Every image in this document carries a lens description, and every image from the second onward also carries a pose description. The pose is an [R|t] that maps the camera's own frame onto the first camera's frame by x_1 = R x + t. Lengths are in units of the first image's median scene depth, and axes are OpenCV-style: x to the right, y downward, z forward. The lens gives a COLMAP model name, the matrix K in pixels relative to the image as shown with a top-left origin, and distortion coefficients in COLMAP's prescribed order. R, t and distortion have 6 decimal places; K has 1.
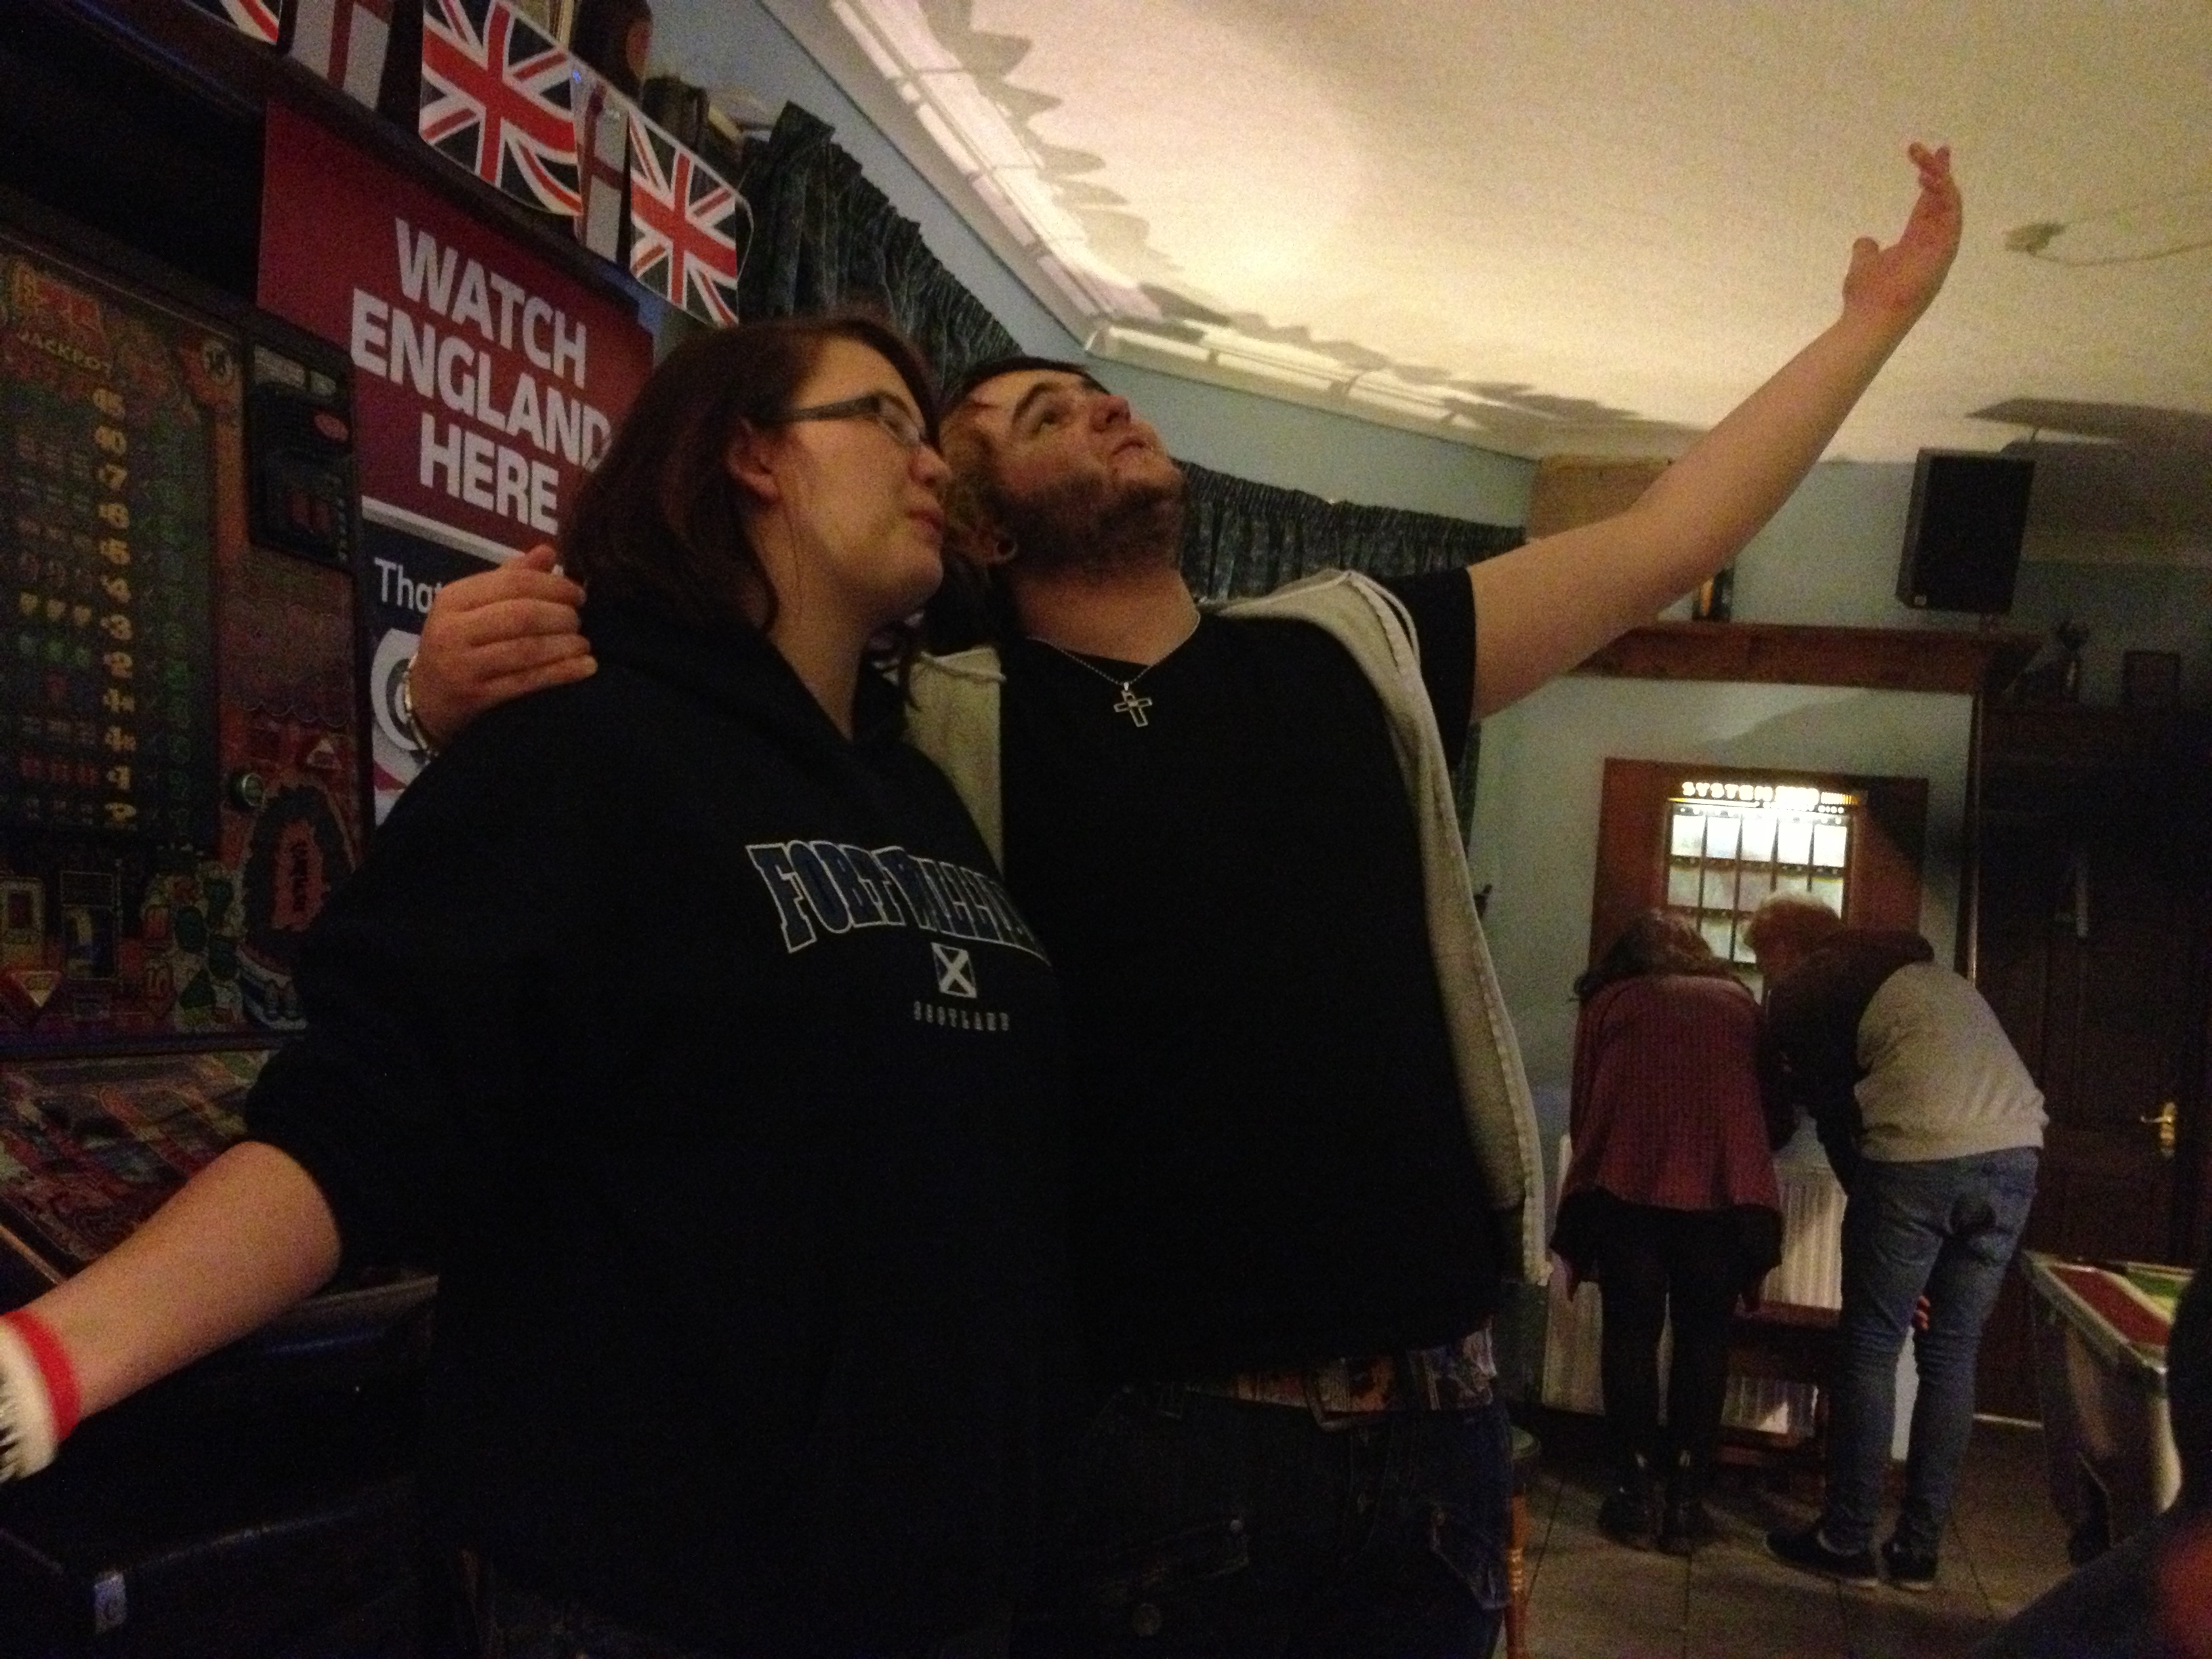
lens RADIAL K [[2254.1, 0, 1106.0], [0, 2254.1, 829.5], [0, 0, 1]] dist [0.222860, -0.477918]
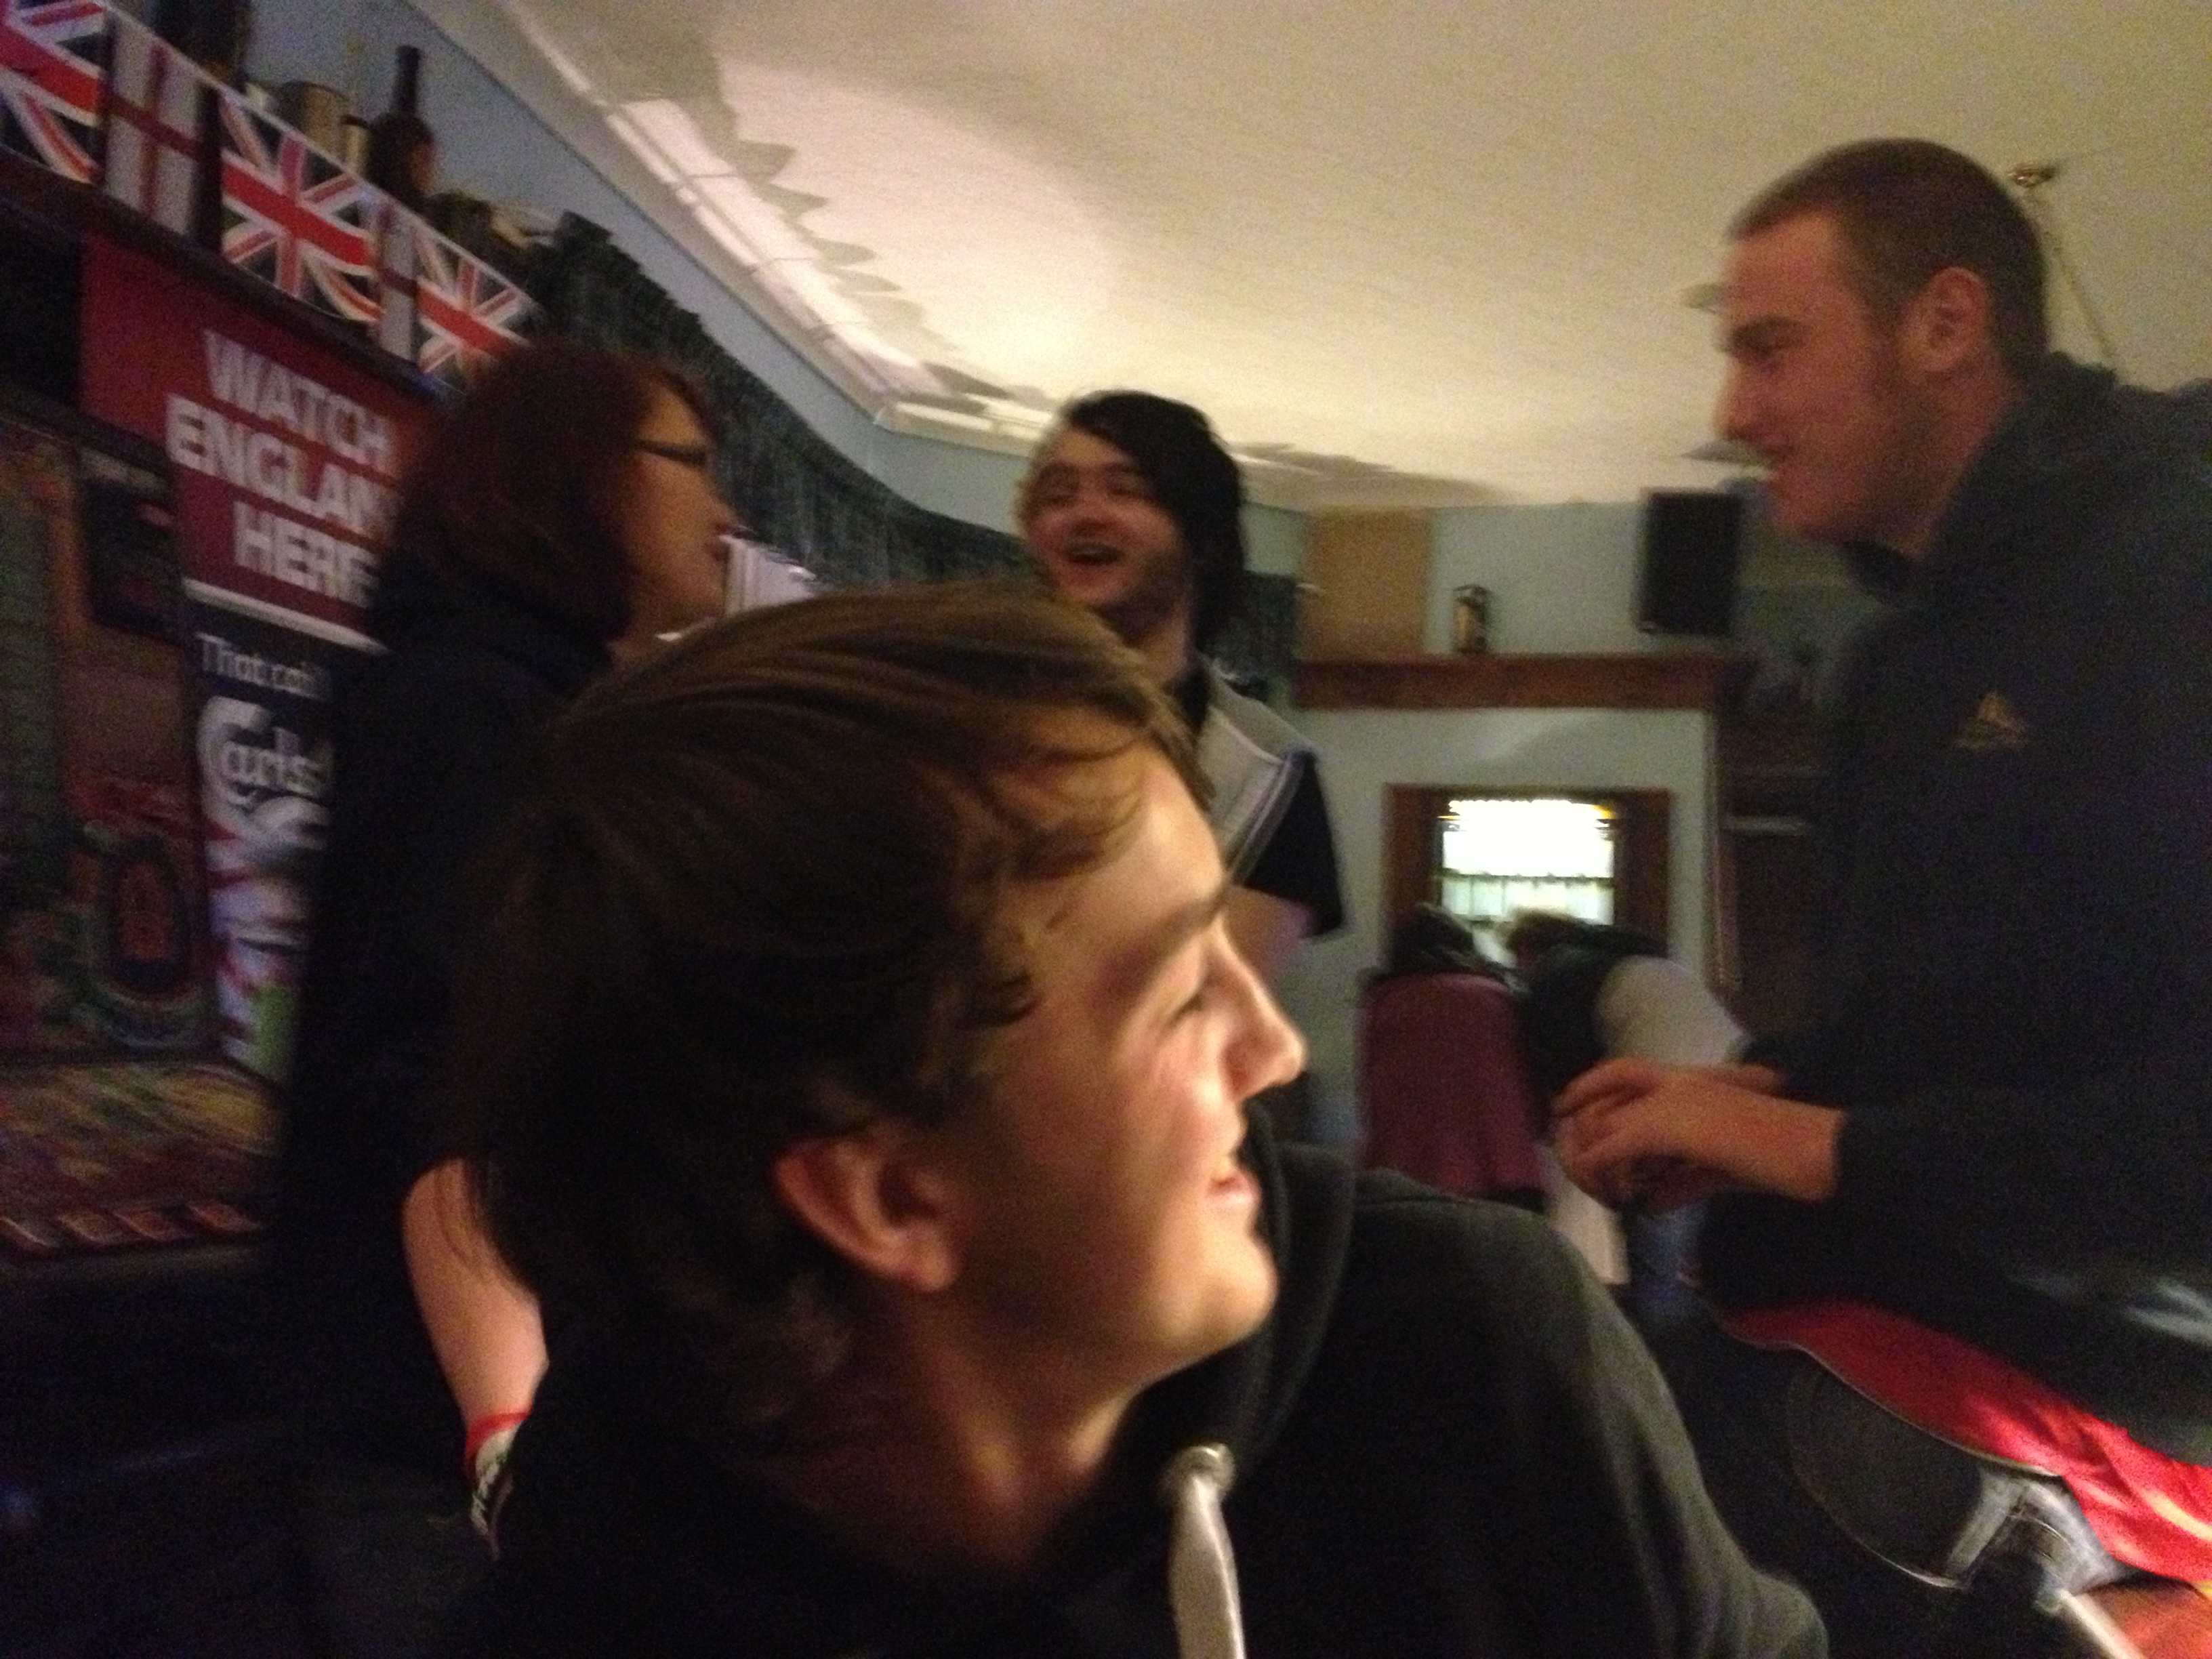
lens RADIAL K [[2245.2, 0, 1106.0], [0, 2245.2, 829.5], [0, 0, 1]] dist [0.111637, -0.247711]
pose [[0.996469, -0.051613, 0.066221, 0.034266], [0.053634, 0.998136, -0.029117, 0.026595], [-0.064595, 0.032566, 0.997380, -0.099073]]
